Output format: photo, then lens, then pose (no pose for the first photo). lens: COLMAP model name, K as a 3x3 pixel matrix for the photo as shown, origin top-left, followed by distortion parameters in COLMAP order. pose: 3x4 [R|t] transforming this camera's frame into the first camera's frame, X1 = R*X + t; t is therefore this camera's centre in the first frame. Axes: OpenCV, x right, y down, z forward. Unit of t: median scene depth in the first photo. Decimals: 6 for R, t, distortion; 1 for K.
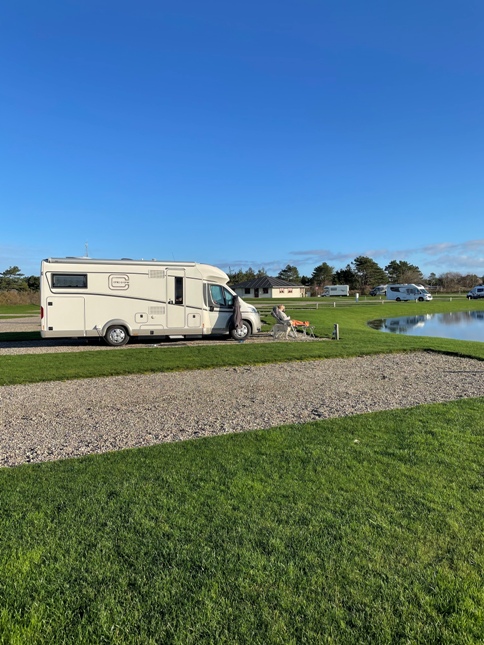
lens RADIAL K [[482.4, 0, 242.5], [0, 482.4, 321.2], [0, 0, 1]] dist [0.004687, 0.000363]
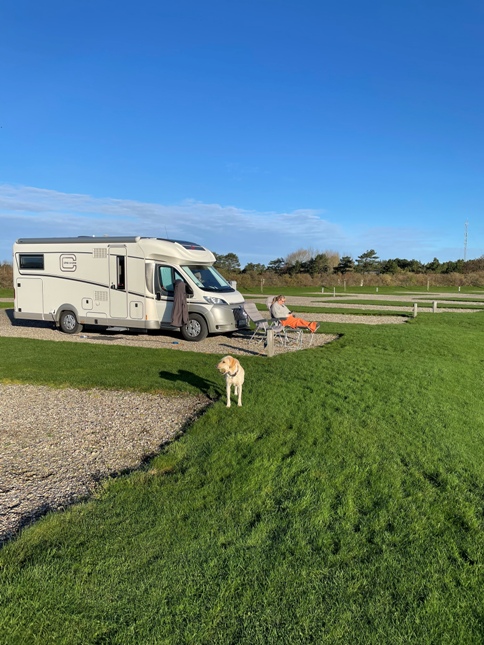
lens RADIAL K [[482.4, 0, 242.3], [0, 482.4, 323.7], [0, 0, 1]] dist [0.004687, 0.000363]
pose [[0.742938, 0.077564, -0.664851, 0.574898], [-0.050329, 0.996925, 0.060064, -0.036871], [0.667465, -0.011162, 0.744557, 0.529629]]
